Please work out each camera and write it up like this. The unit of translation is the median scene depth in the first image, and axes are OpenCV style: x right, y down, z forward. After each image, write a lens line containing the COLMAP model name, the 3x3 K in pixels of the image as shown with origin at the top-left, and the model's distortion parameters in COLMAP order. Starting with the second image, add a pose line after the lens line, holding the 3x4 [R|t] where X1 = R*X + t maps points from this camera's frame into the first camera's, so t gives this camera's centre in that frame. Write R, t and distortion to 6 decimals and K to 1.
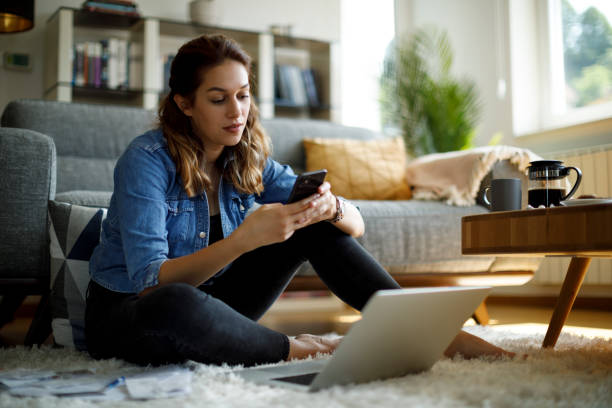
lens RADIAL K [[906.7, 0, 306.0], [0, 906.7, 204.0], [0, 0, 1]] dist [-0.146172, 0.091868]
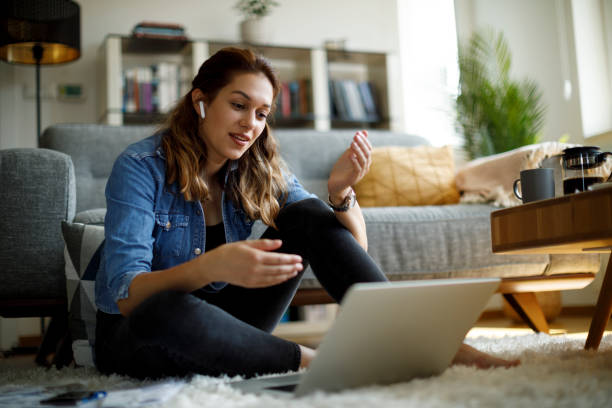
lens RADIAL K [[906.7, 0, 306.0], [0, 906.7, 204.0], [0, 0, 1]] dist [-0.146172, 0.091868]
pose [[0.992009, -0.053092, -0.114455, 0.068004], [0.049149, 0.998106, -0.037002, 0.022854], [0.116203, 0.031081, 0.992739, 0.041793]]
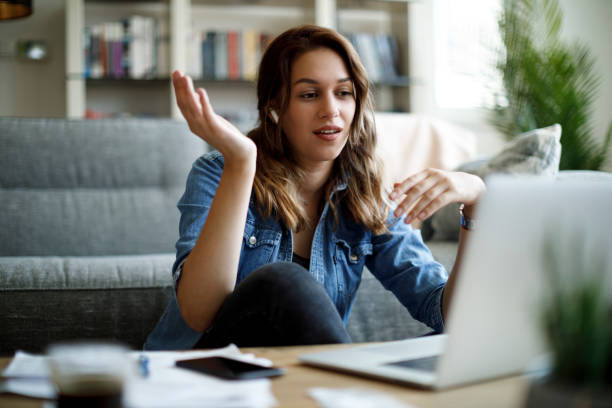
lens RADIAL K [[906.7, 0, 306.0], [0, 906.7, 204.0], [0, 0, 1]] dist [-0.146172, 0.091868]
pose [[0.979685, -0.012773, -0.200134, 0.145659], [0.026940, 0.997306, 0.068221, -0.087187], [0.198724, -0.072226, 0.977391, 0.278671]]
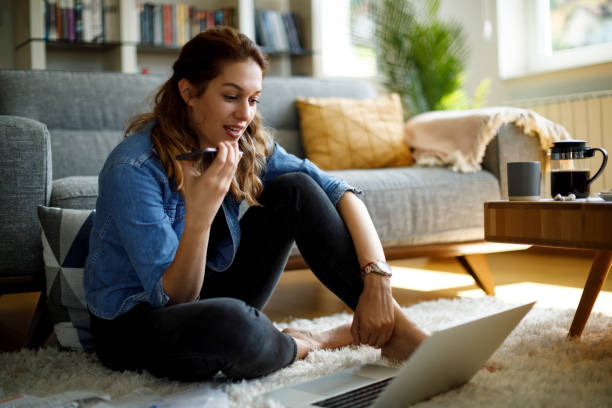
lens RADIAL K [[906.7, 0, 306.0], [0, 906.7, 204.0], [0, 0, 1]] dist [-0.146172, 0.091868]
pose [[0.998480, -0.027139, 0.047966, -0.047584], [0.022380, 0.995023, 0.097102, -0.061154], [-0.050362, -0.095880, 0.994118, 0.040603]]
